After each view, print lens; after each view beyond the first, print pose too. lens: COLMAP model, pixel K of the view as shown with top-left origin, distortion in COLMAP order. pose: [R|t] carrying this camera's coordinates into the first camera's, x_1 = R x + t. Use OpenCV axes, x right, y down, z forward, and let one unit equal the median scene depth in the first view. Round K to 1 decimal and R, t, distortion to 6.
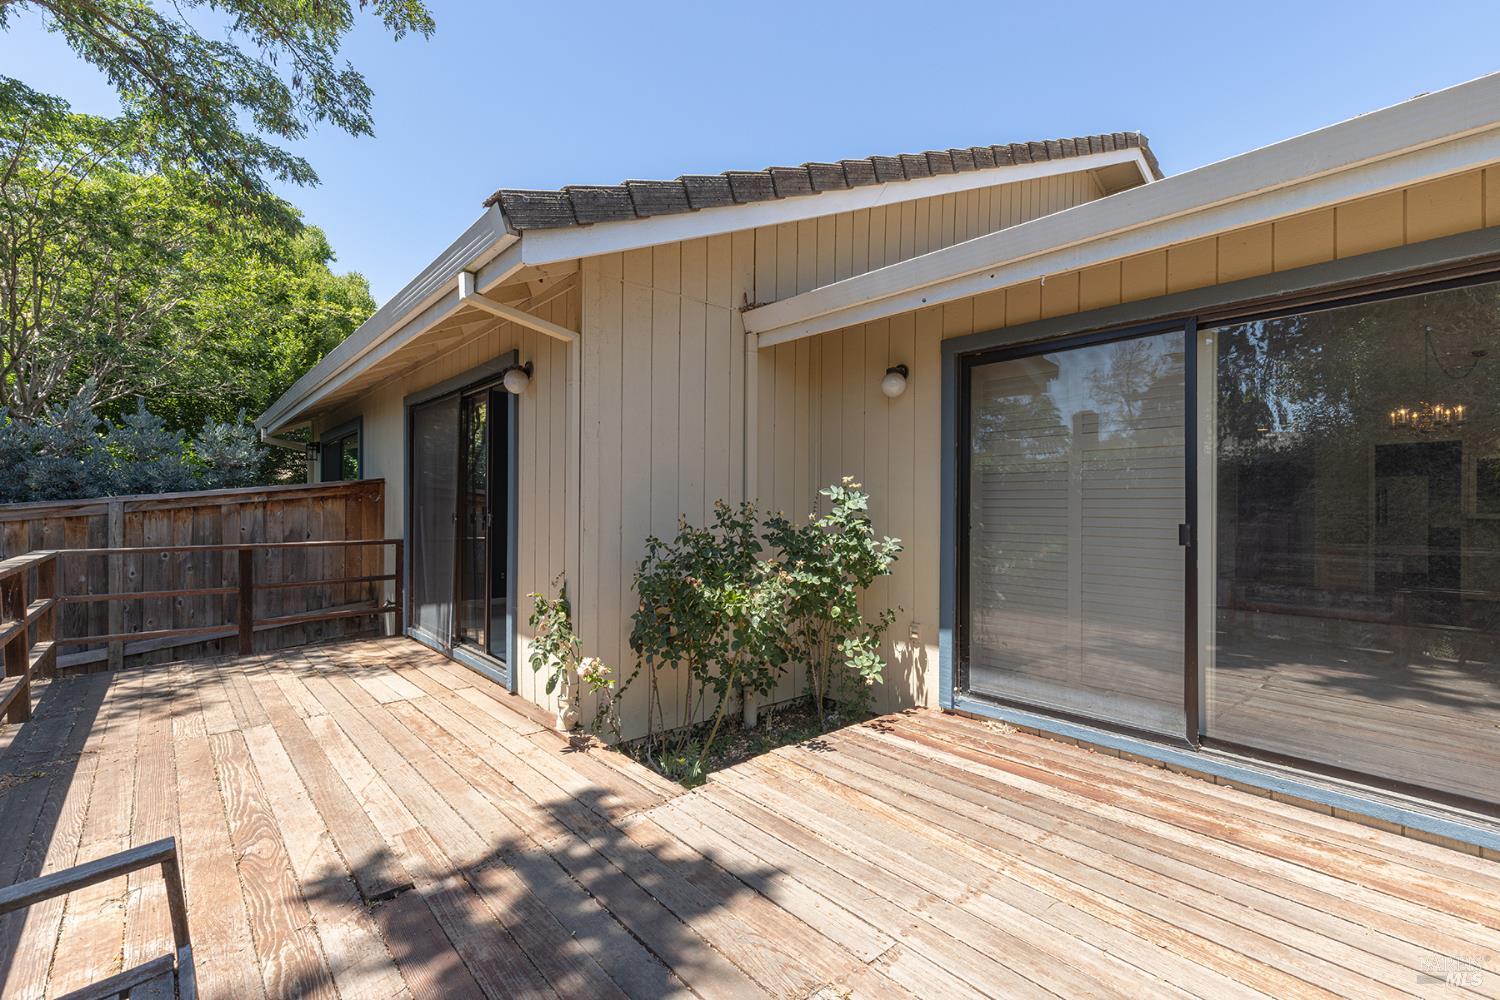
lens RADIAL K [[674.5, 0, 755.9], [0, 674.5, 491.5], [0, 0, 1]] dist [0.009928, -0.002546]
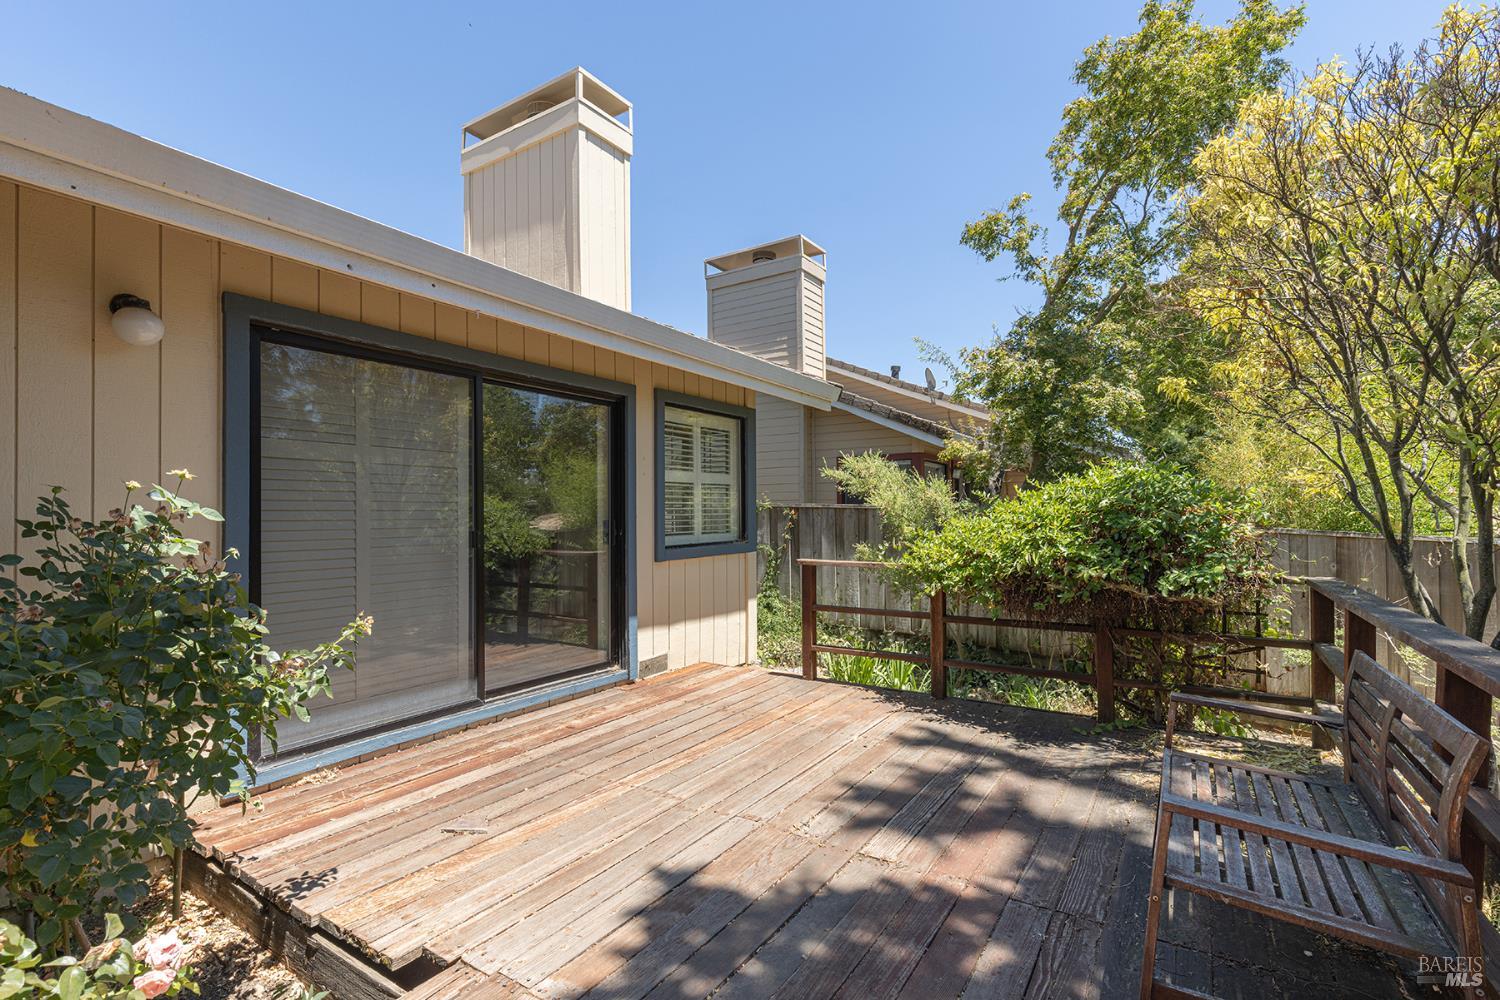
lens RADIAL K [[674.5, 0, 759.8], [0, 674.5, 508.8], [0, 0, 1]] dist [0.009928, -0.002546]
pose [[-0.272545, 0.006005, 0.962124, -0.802822], [-0.014561, 0.999840, -0.010365, 0.009734], [-0.962033, -0.016834, -0.272414, 0.897843]]
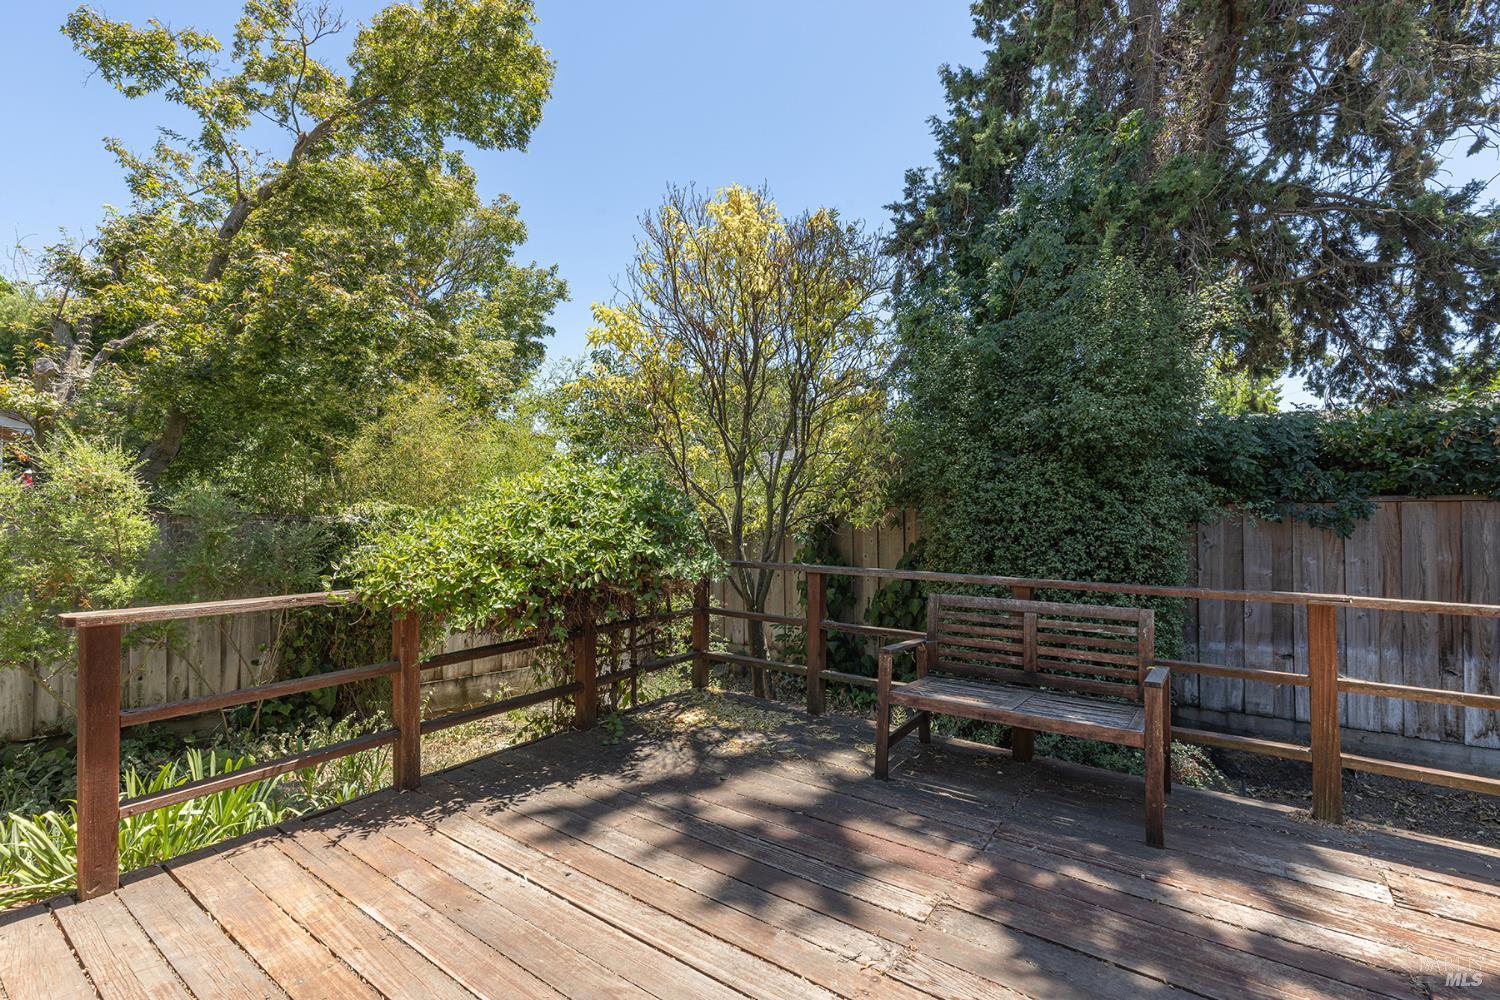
lens RADIAL K [[674.5, 0, 742.3], [0, 674.5, 514.5], [0, 0, 1]] dist [0.009928, -0.002546]
pose [[-0.978544, -0.000305, -0.206037, 0.320808], [0.002954, 0.999875, -0.015509, 0.027378], [0.206016, -0.015785, -0.978421, 1.187577]]
